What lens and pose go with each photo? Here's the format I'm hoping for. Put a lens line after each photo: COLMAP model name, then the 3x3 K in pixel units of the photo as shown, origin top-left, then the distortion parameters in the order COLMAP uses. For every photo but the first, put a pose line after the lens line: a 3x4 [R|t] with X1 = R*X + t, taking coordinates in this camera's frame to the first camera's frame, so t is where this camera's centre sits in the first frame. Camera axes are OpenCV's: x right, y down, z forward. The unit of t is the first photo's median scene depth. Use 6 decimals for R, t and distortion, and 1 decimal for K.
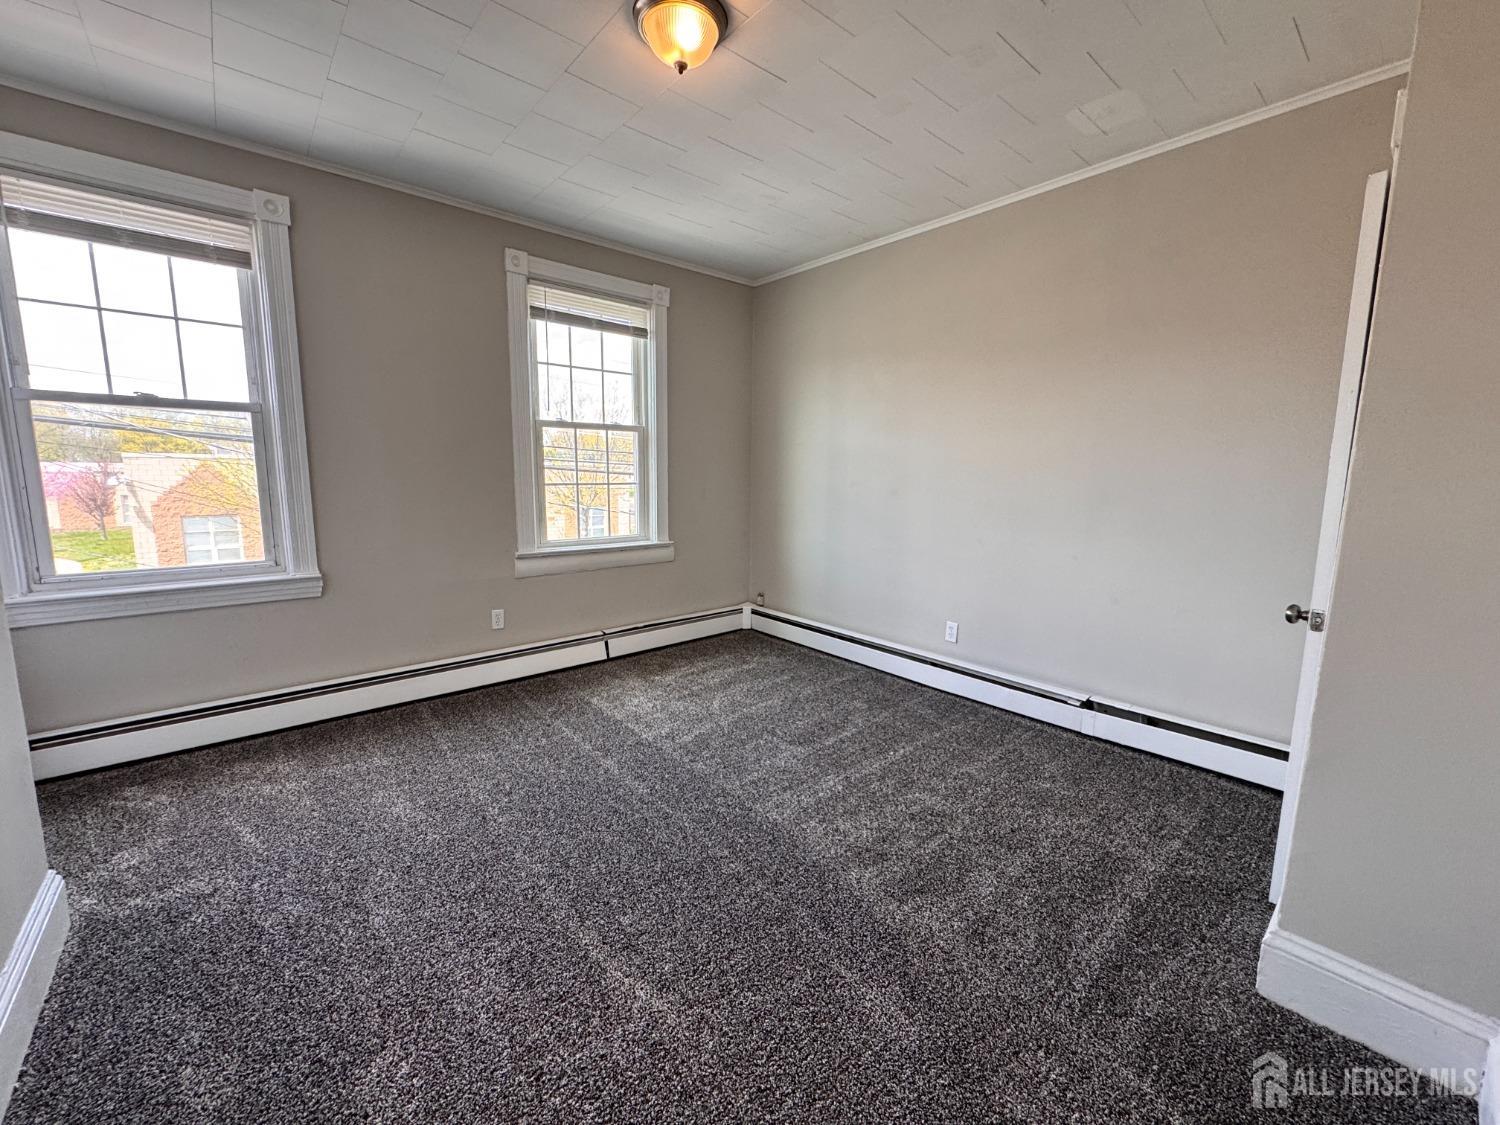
lens RADIAL K [[596.3, 0, 750.8], [0, 596.3, 566.5], [0, 0, 1]] dist [-0.019400, 0.000003]
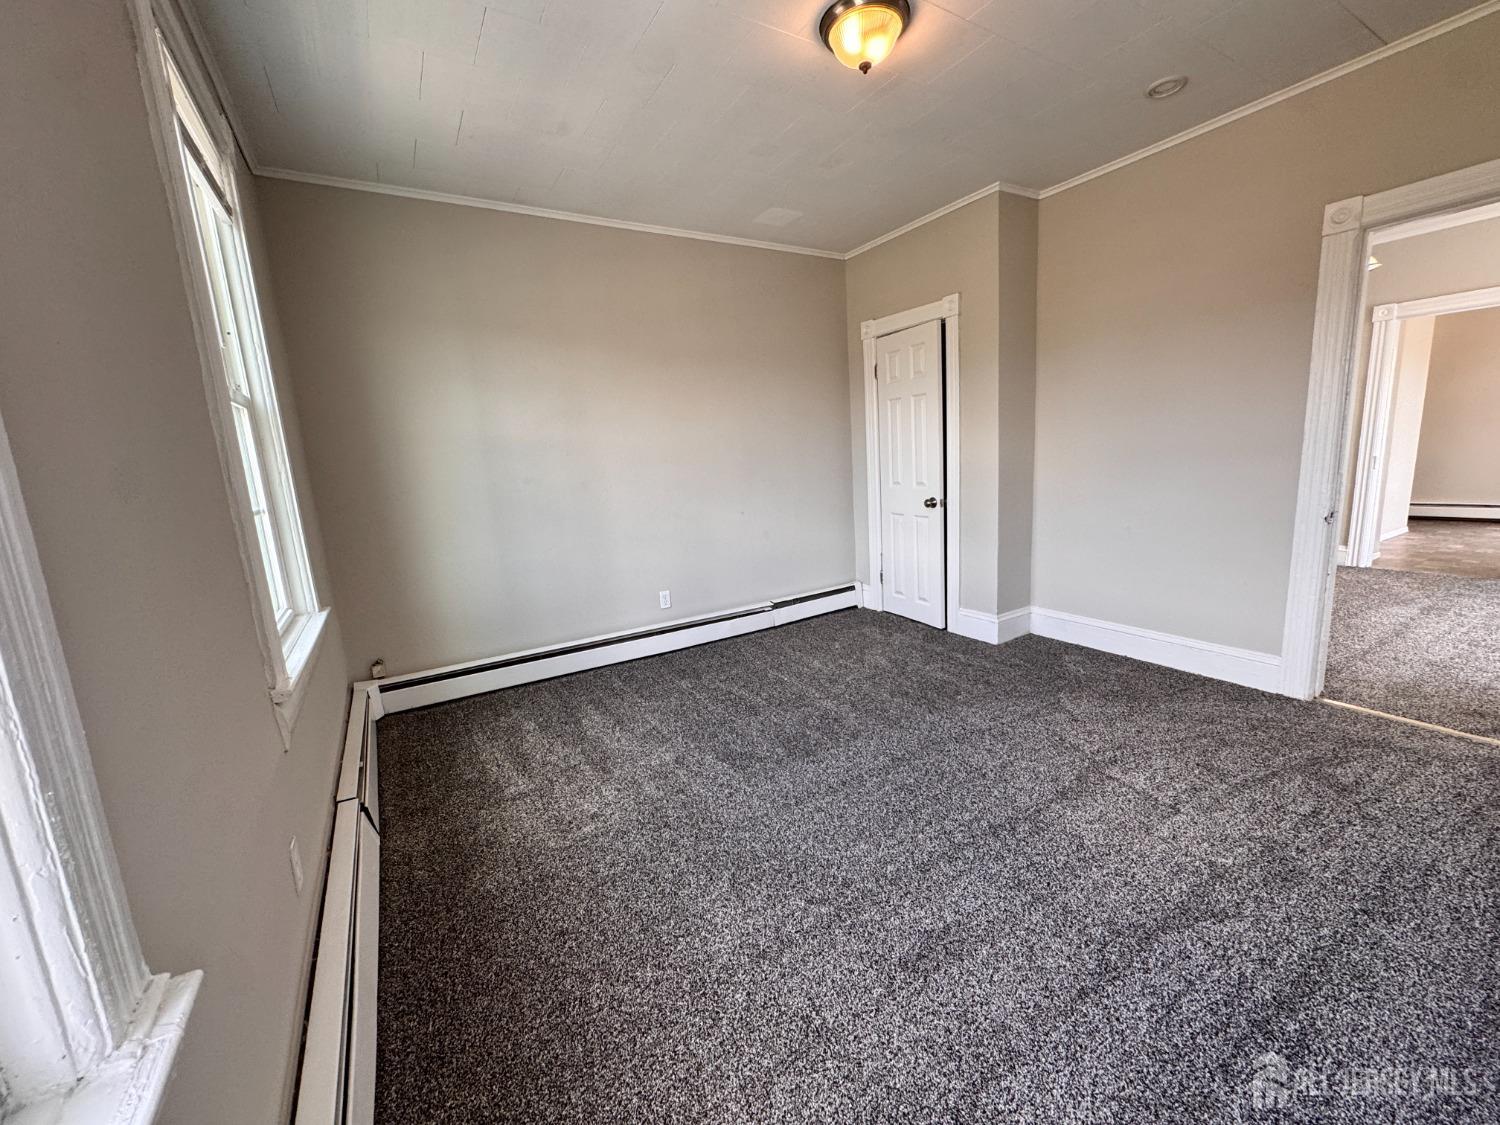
lens RADIAL K [[599.7, 0, 750.0], [0, 599.7, 562.5], [0, 0, 1]] dist [0.001960, 0.000152]
pose [[0.163448, -0.193257, 0.967438, -0.746818], [0.214061, 0.964211, 0.156447, -0.105060], [-0.963049, 0.181520, 0.198967, 0.618036]]
